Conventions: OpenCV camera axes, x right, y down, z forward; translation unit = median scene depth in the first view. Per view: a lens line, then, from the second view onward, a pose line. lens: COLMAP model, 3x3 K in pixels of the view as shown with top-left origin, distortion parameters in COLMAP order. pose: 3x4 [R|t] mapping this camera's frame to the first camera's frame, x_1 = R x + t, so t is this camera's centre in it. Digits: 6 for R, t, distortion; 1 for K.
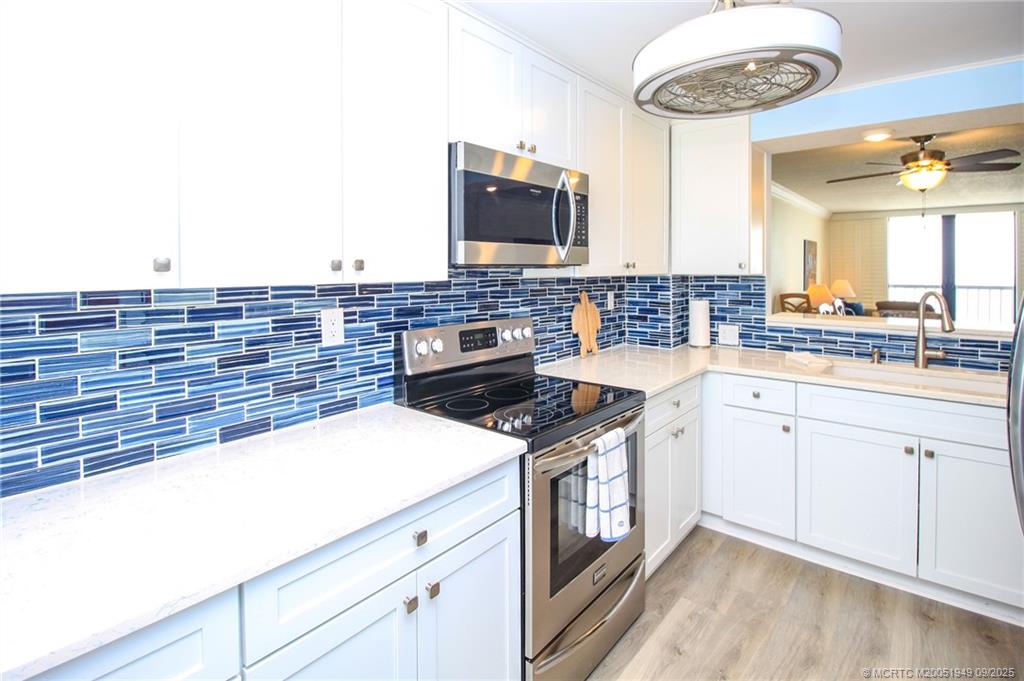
lens RADIAL K [[518.8, 0, 511.6], [0, 518.8, 277.0], [0, 0, 1]] dist [0.000590, -0.000653]
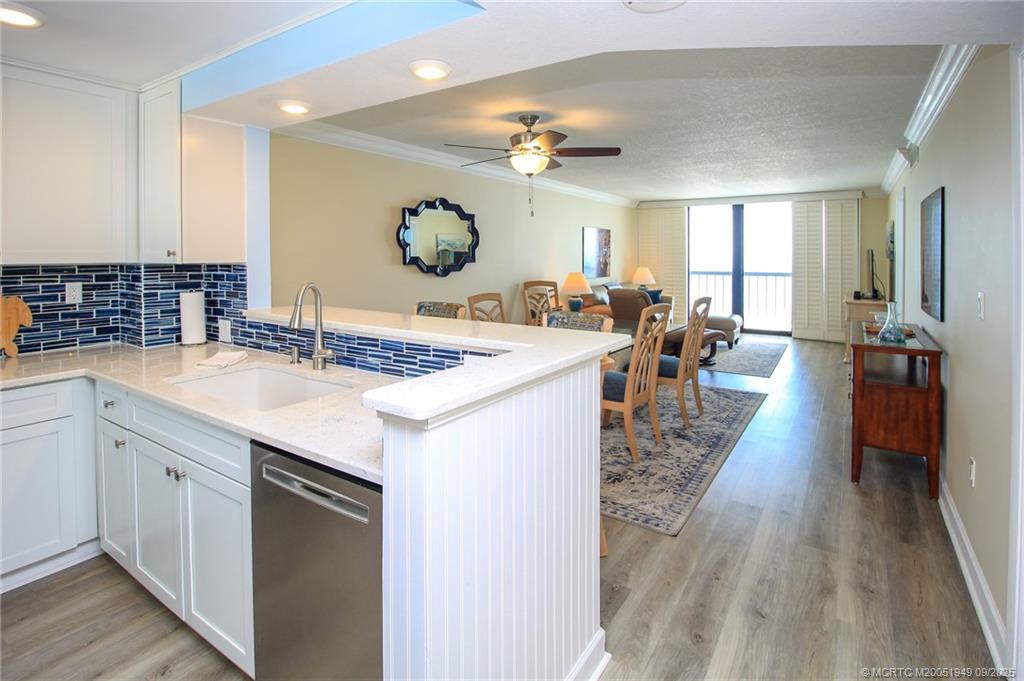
lens RADIAL K [[507.8, 0, 501.1], [0, 507.8, 260.1], [0, 0, 1]] dist [0.000278, -0.000600]
pose [[0.996777, 0.000199, 0.080221, 0.843432], [0.000402, 0.999972, -0.007477, -0.003312], [-0.080220, 0.007486, 0.996749, 0.092707]]
